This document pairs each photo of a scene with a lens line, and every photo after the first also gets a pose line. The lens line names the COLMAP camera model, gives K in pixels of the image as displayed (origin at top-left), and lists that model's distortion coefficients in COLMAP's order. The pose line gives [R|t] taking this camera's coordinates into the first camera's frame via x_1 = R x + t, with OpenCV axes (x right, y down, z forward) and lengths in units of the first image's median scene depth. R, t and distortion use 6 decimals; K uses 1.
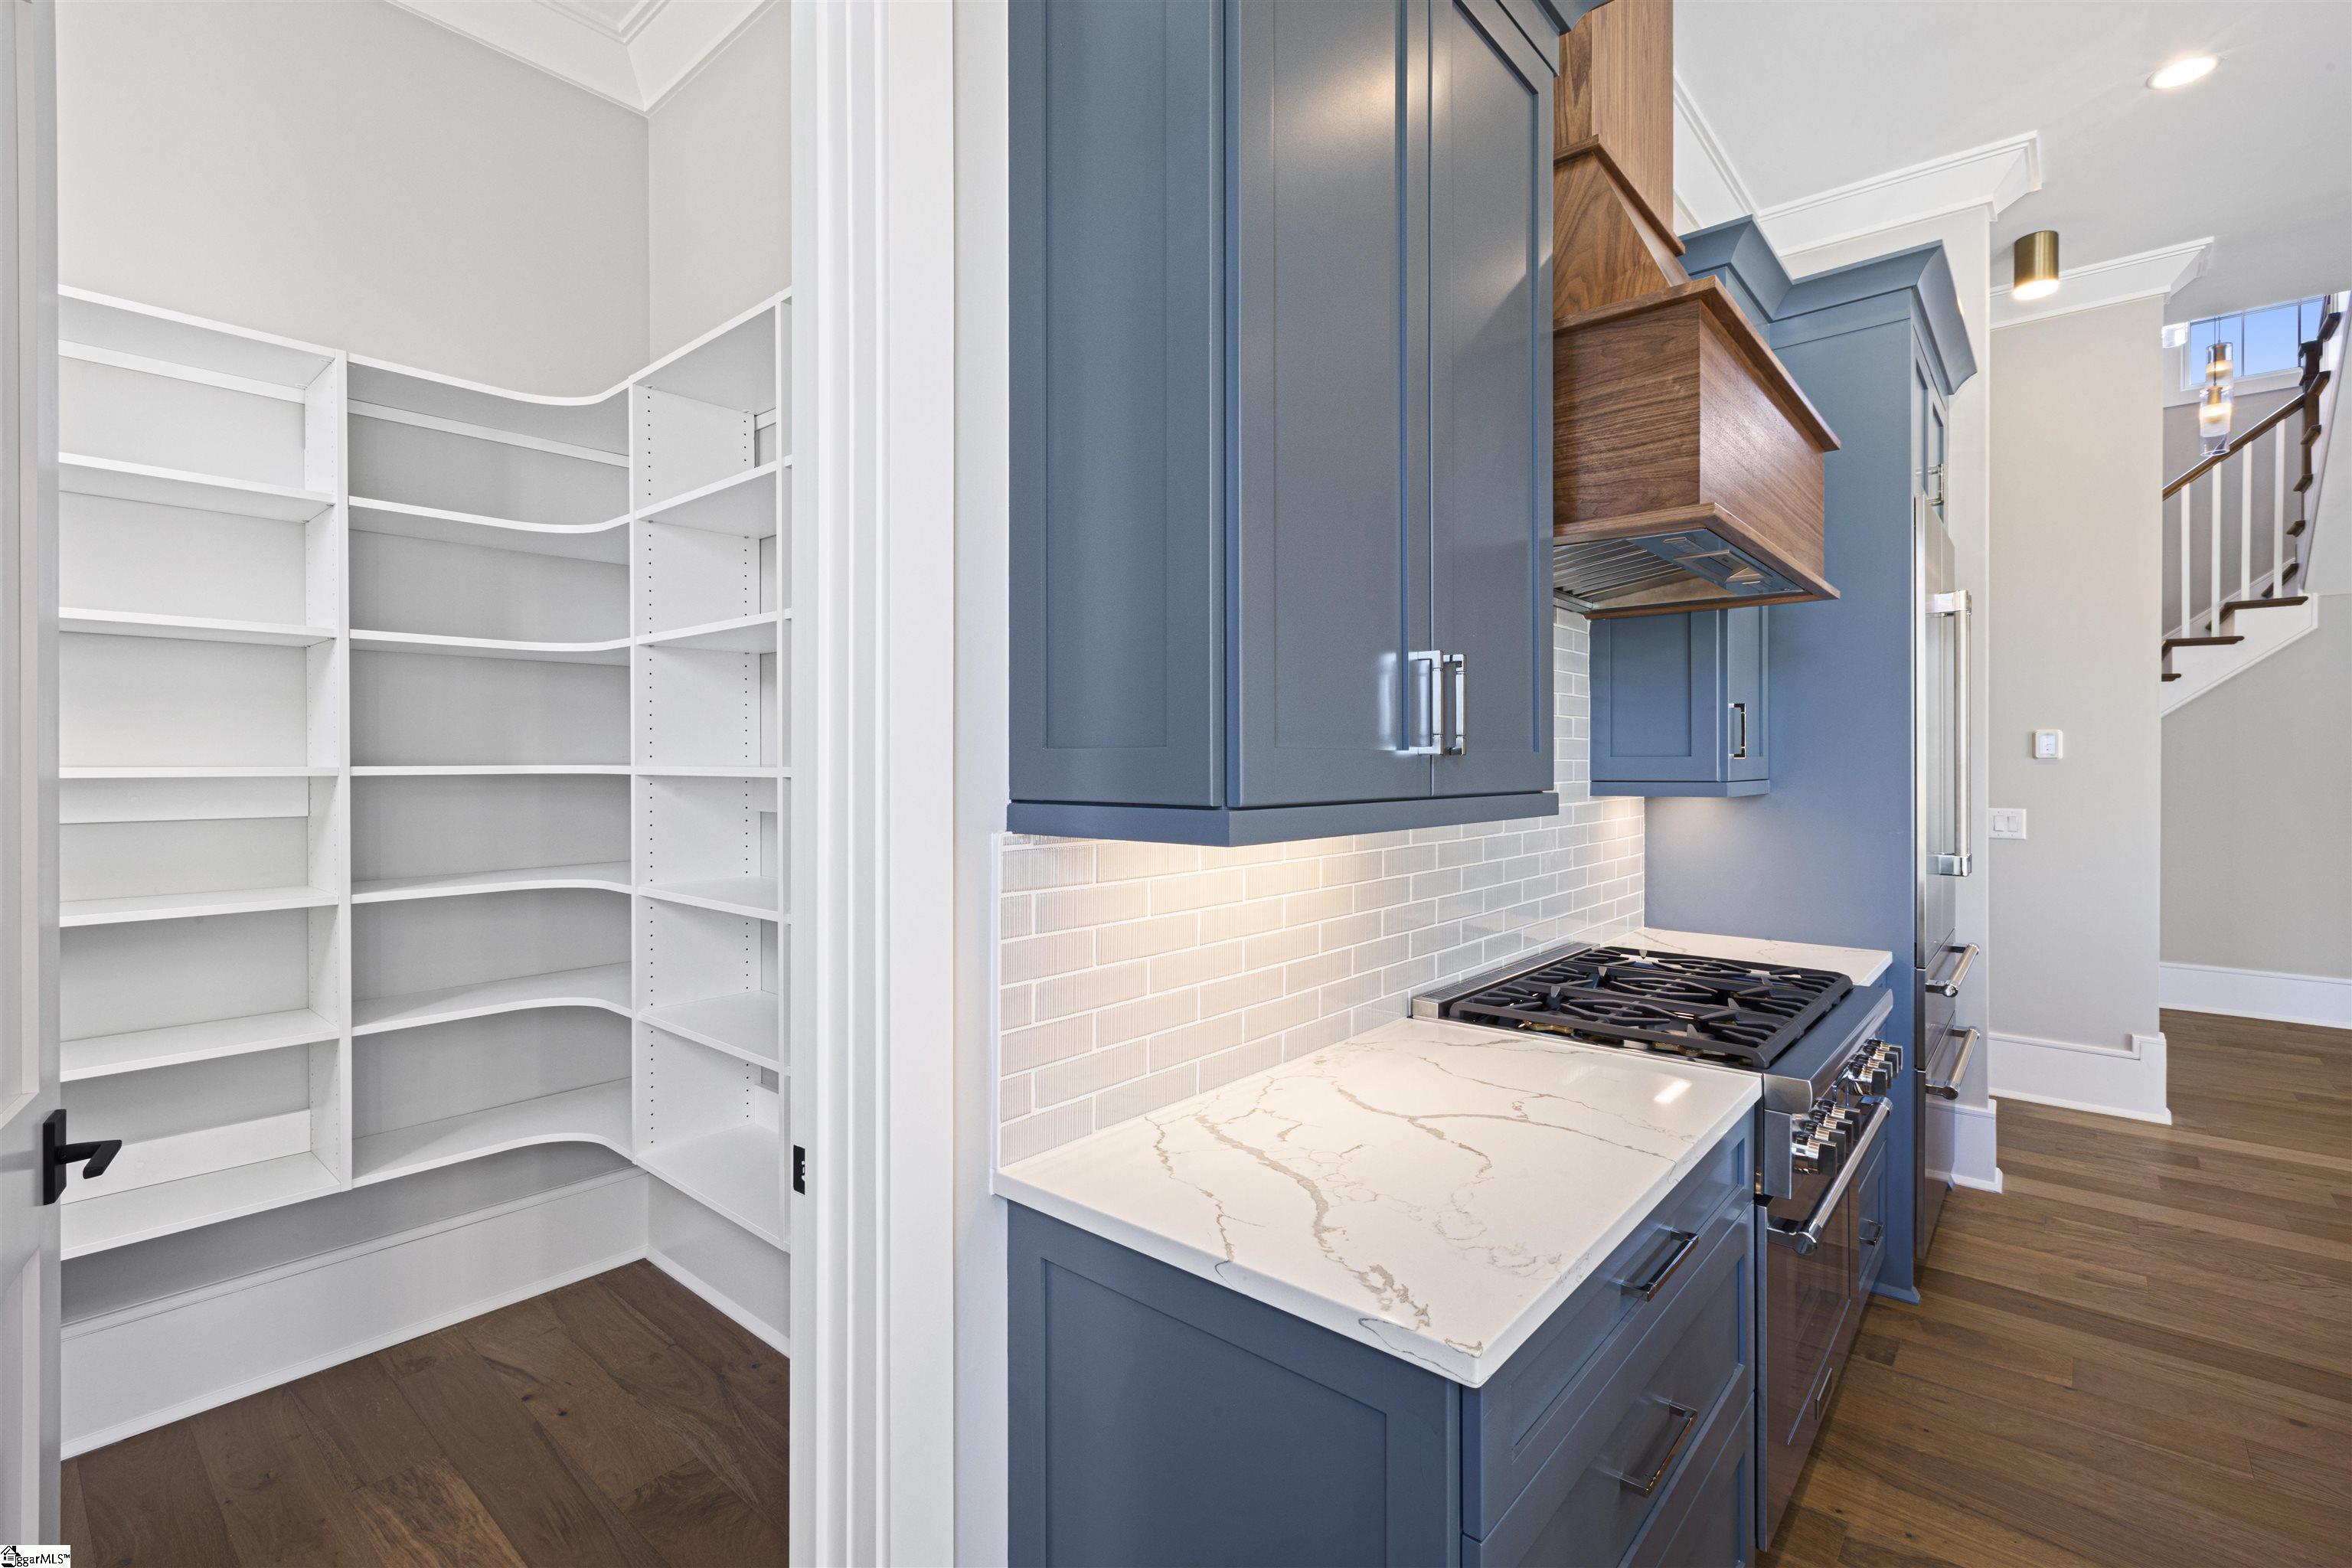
lens RADIAL K [[1071.0, 0, 1184.8], [0, 1071.0, 757.1], [0, 0, 1]] dist [0.003320, 0.000418]
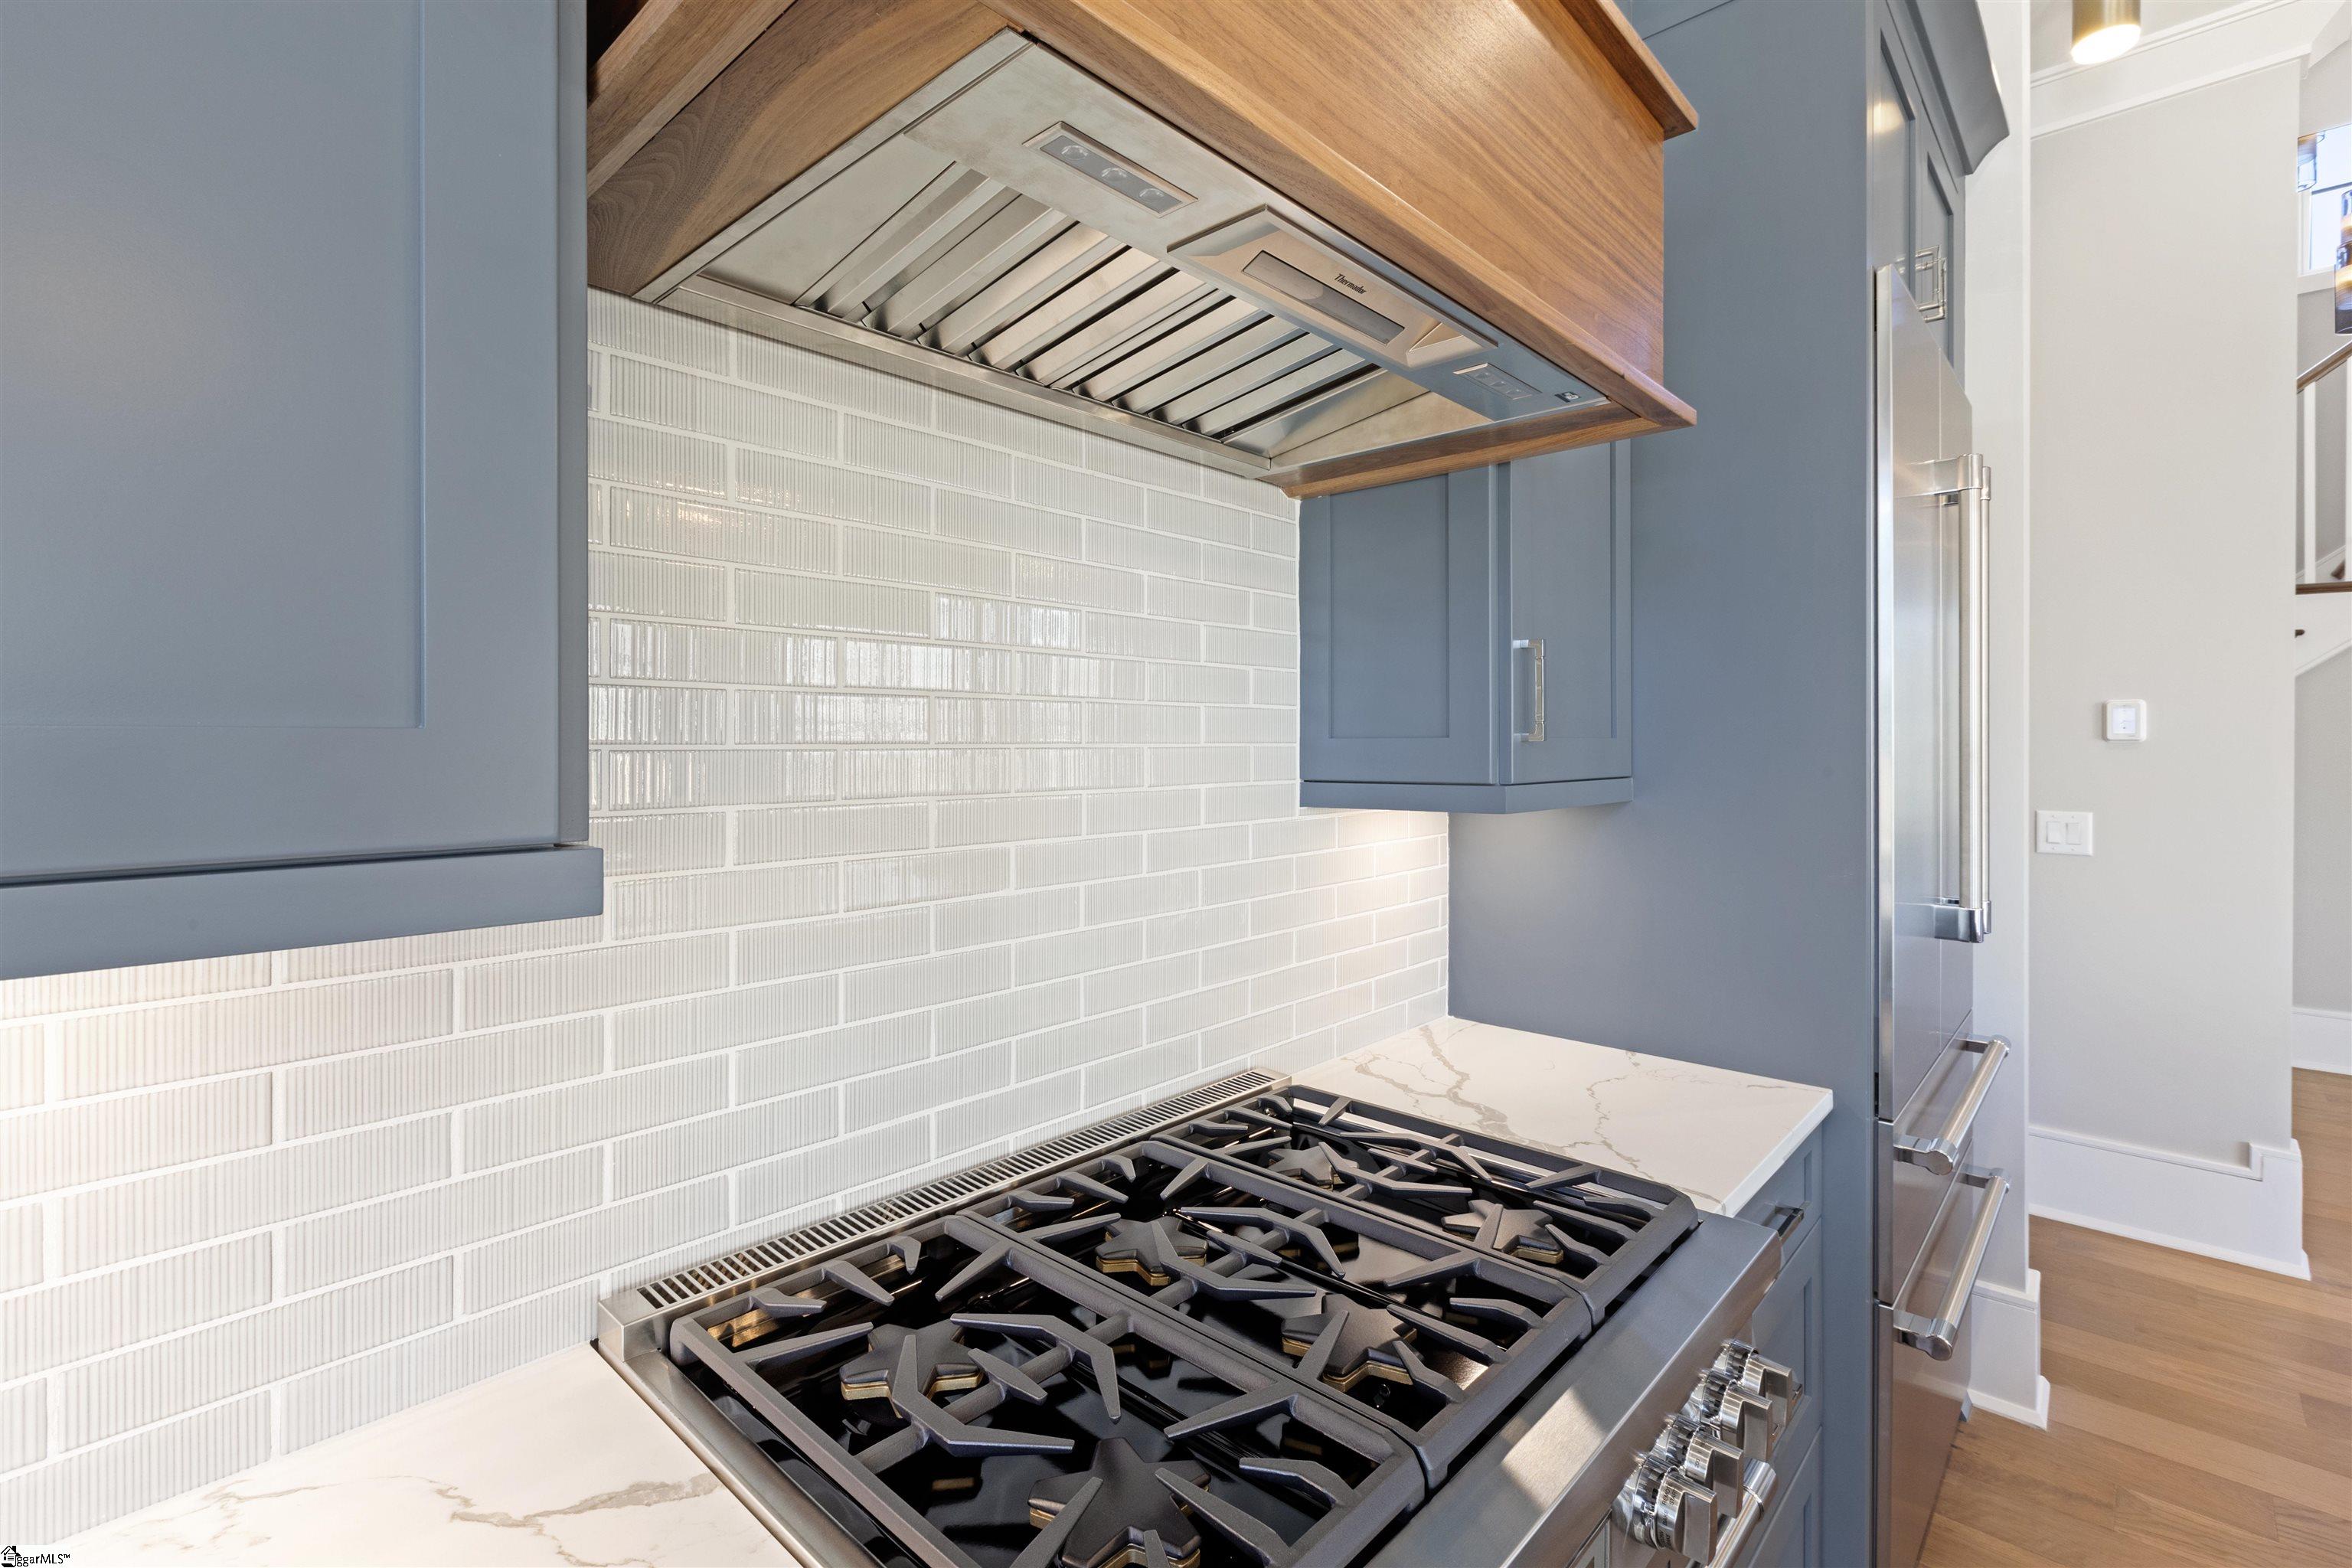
lens RADIAL K [[1080.2, 0, 1177.3], [0, 1080.2, 739.1], [0, 0, 1]] dist [-0.001480, 0.000092]
pose [[0.999002, 0.000440, -0.044658, 0.283743], [-0.000376, 0.999999, 0.001443, -0.000637], [0.044658, -0.001425, 0.999001, 0.350945]]
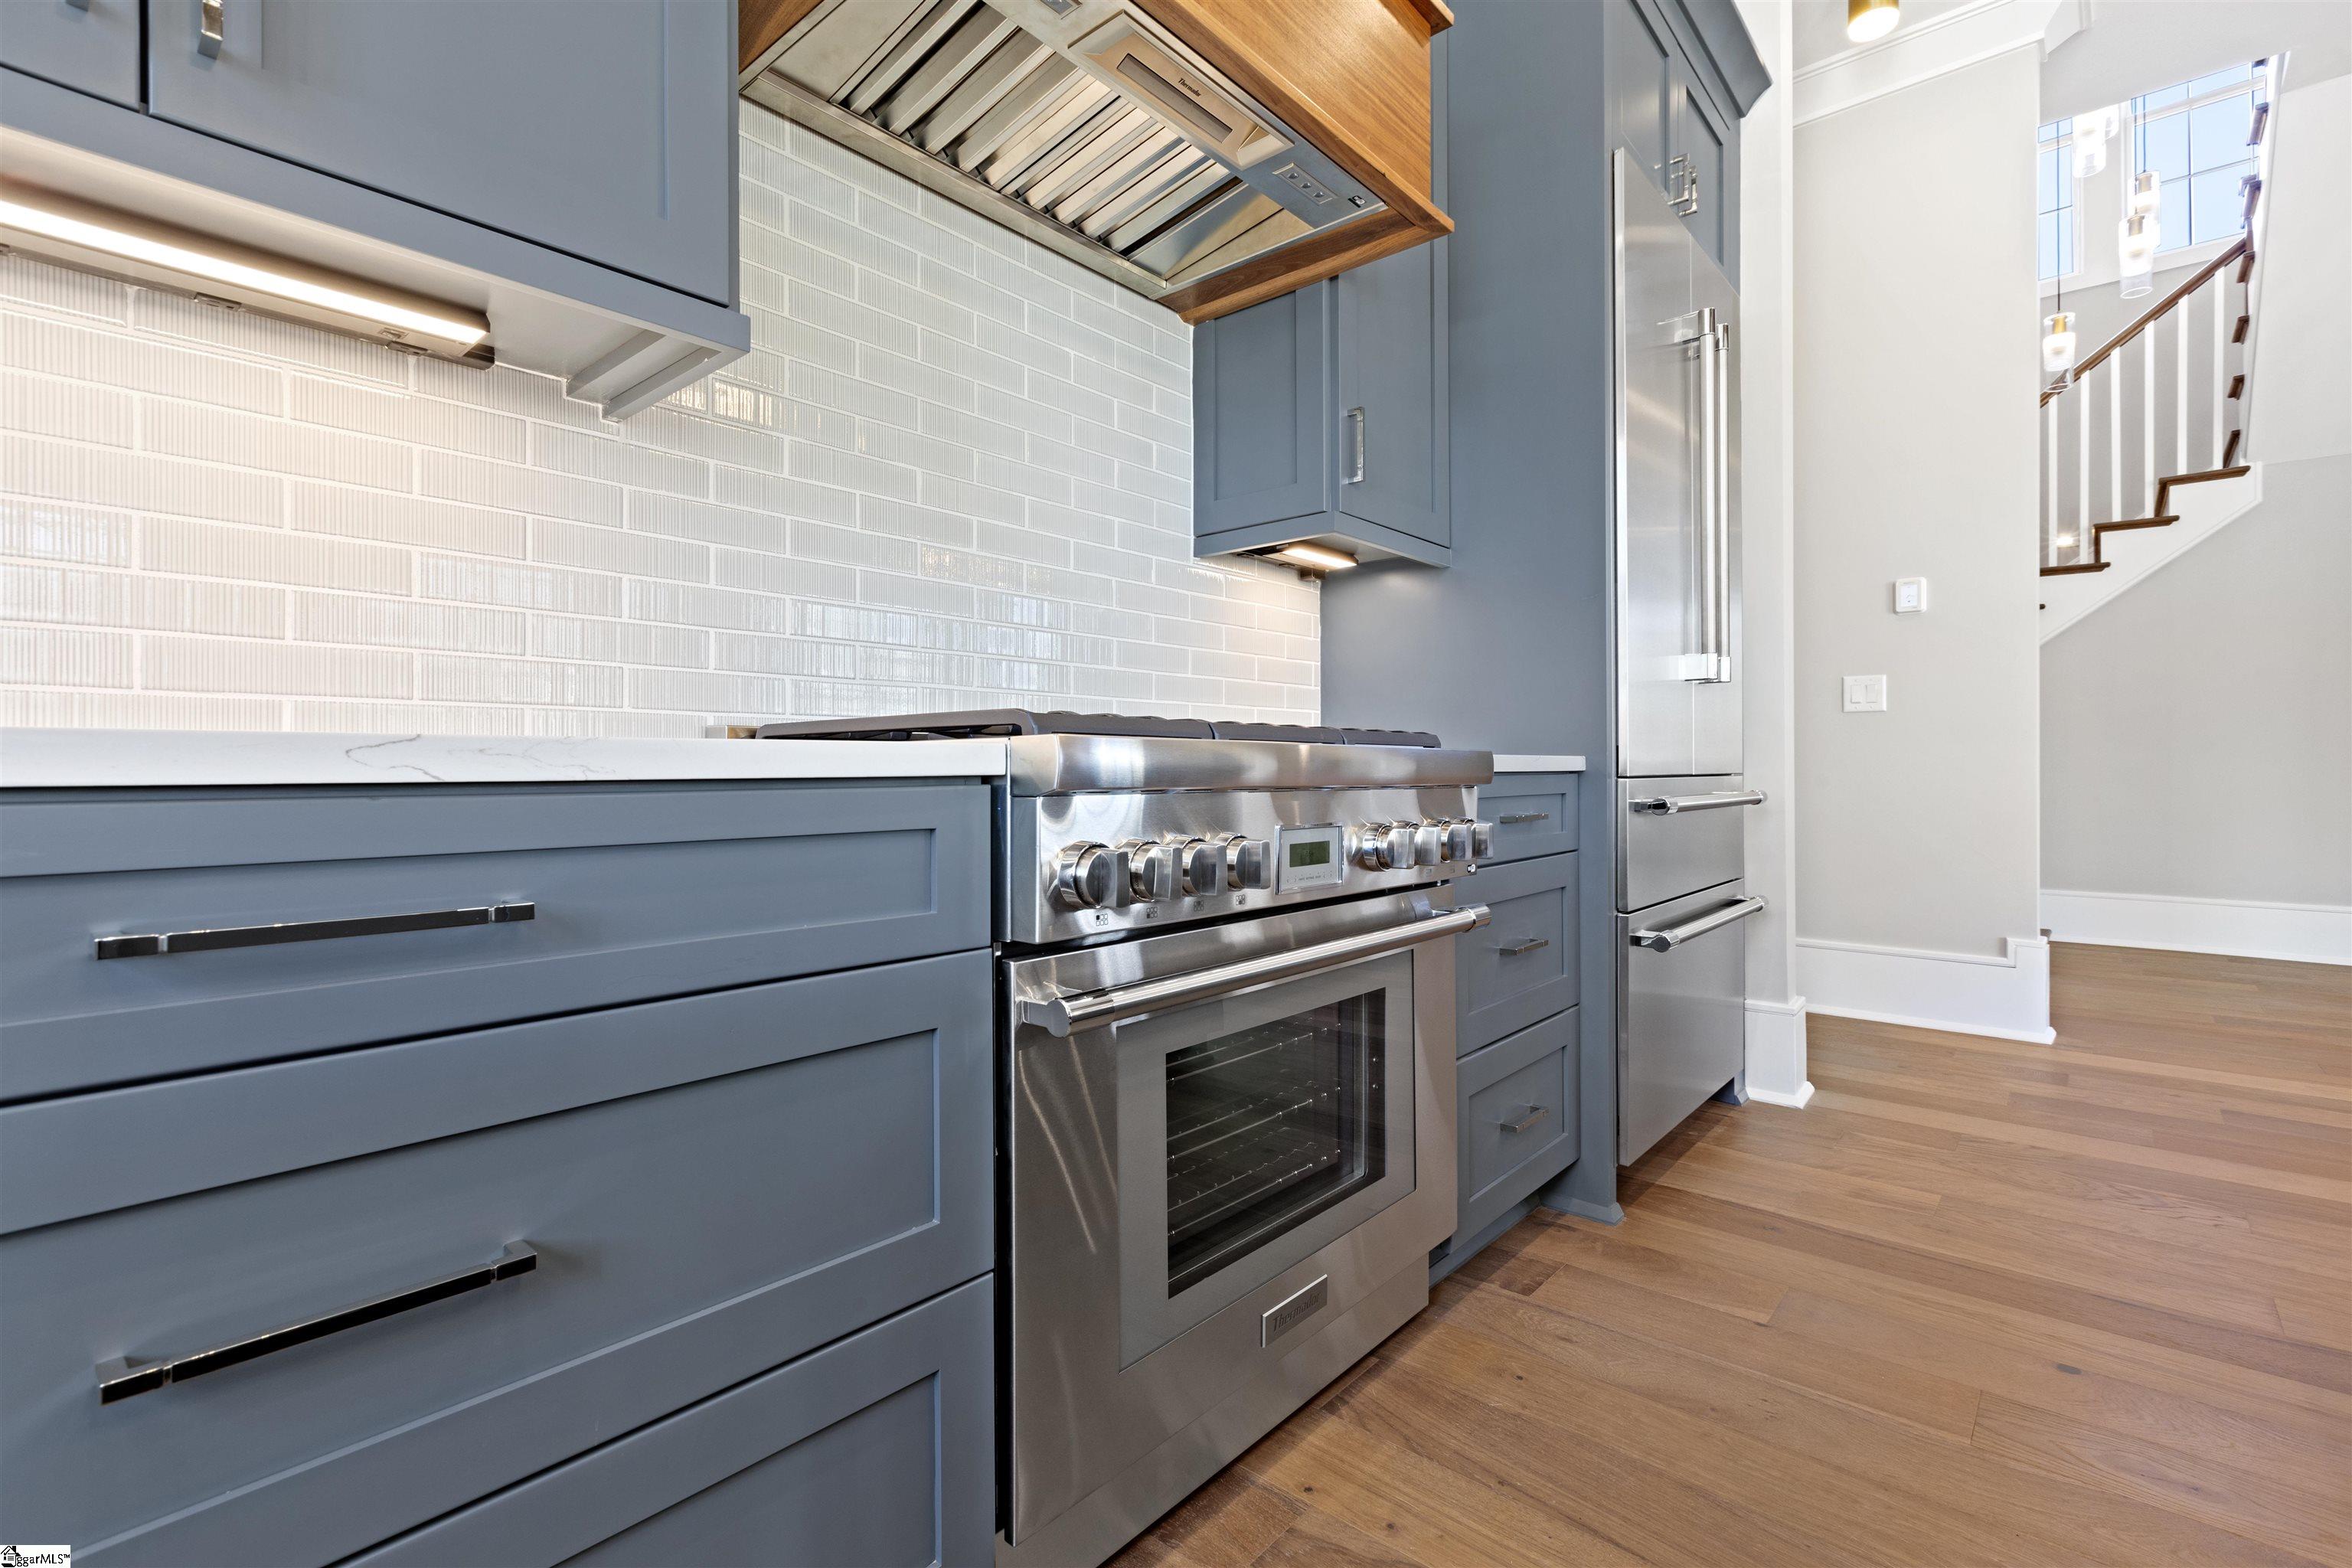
lens RADIAL K [[1073.4, 0, 1176.8], [0, 1073.4, 756.9], [0, 0, 1]] dist [0.001877, 0.000078]
pose [[0.999910, -0.002610, -0.013128, 0.314980], [0.002536, 0.999981, -0.005669, 0.152337], [0.013142, 0.005636, 0.999898, 0.201241]]
